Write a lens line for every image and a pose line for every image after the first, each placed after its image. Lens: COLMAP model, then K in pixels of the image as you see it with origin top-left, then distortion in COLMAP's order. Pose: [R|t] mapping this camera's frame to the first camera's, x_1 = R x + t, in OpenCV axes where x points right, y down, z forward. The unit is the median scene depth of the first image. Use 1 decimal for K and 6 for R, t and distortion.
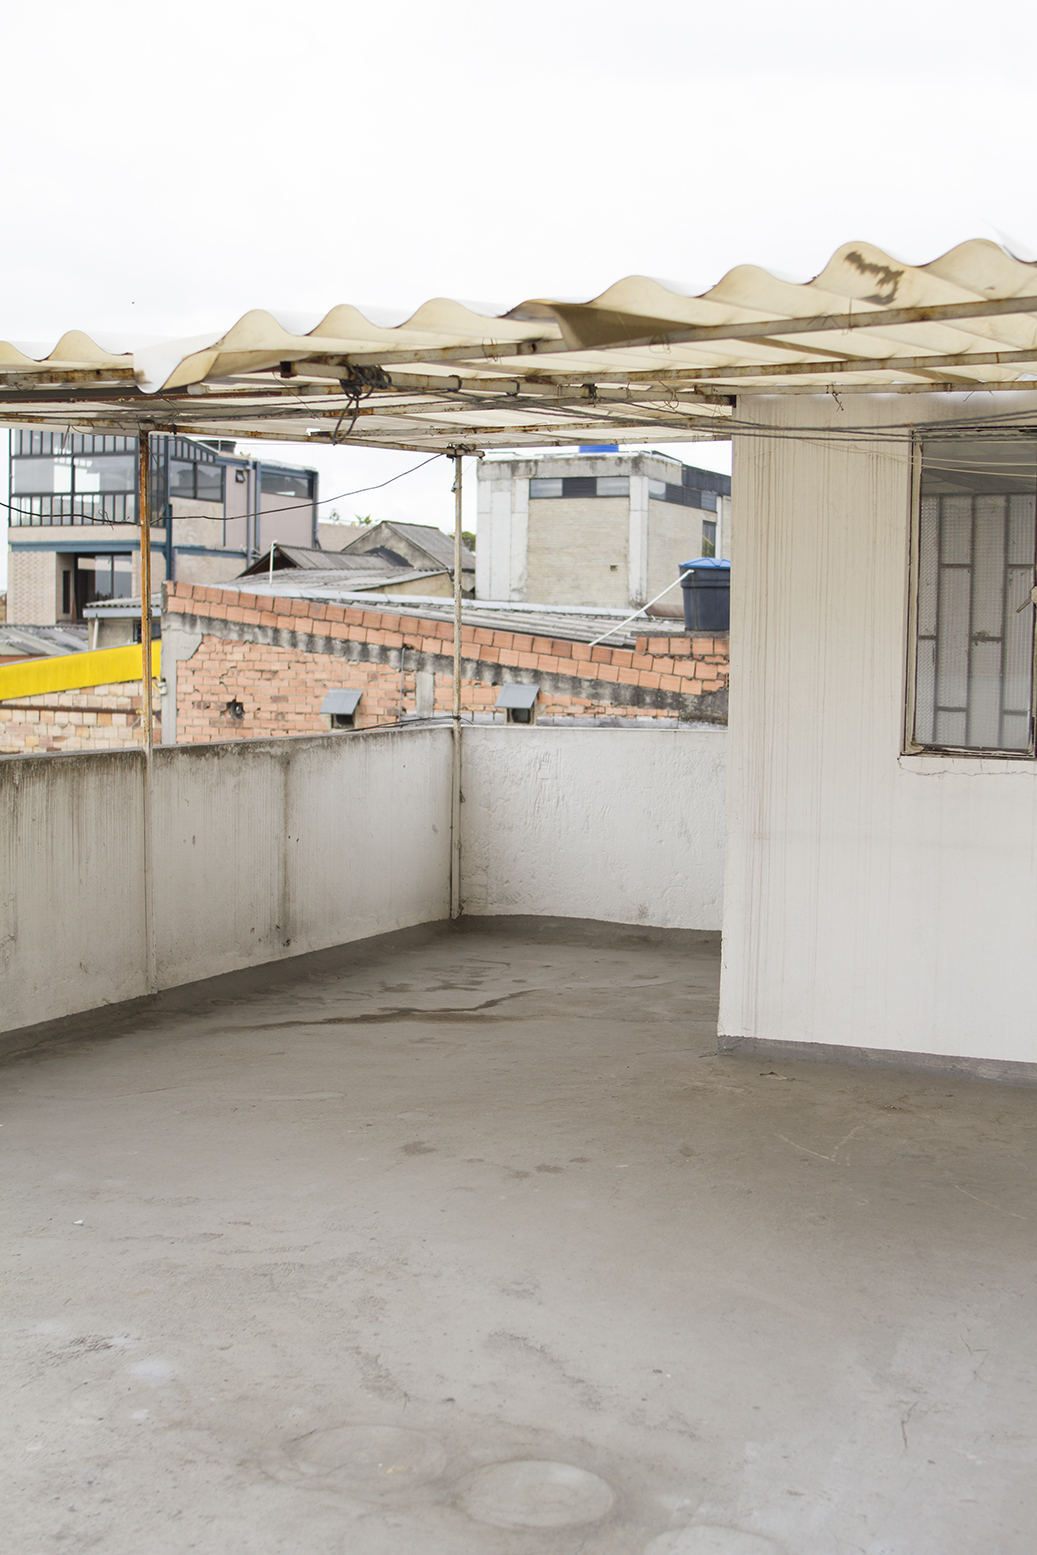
lens RADIAL K [[2008.0, 0, 513.5], [0, 2008.0, 774.8], [0, 0, 1]] dist [-0.087034, 0.000000]
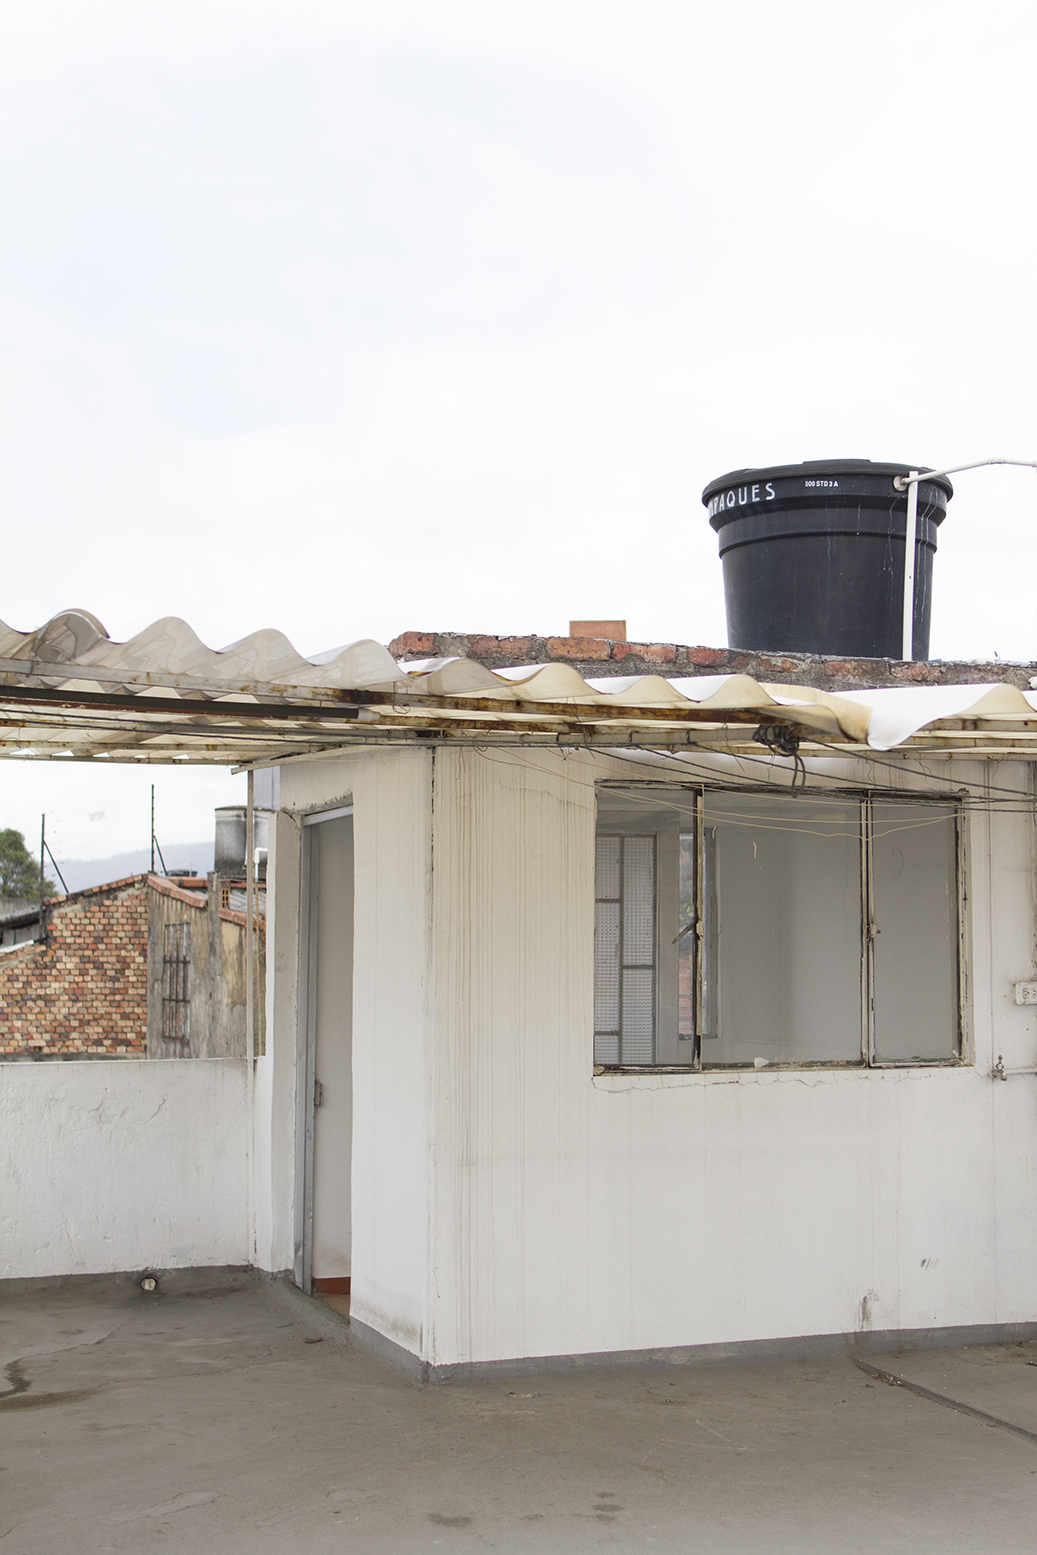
lens RADIAL K [[2008.0, 0, 513.8], [0, 2008.0, 782.4], [0, 0, 1]] dist [-0.087034, 0.000000]
pose [[0.711731, 0.048169, 0.700799, -0.601794], [0.056428, 0.990501, -0.125391, -0.033147], [-0.700182, 0.128789, 0.702252, 0.240572]]
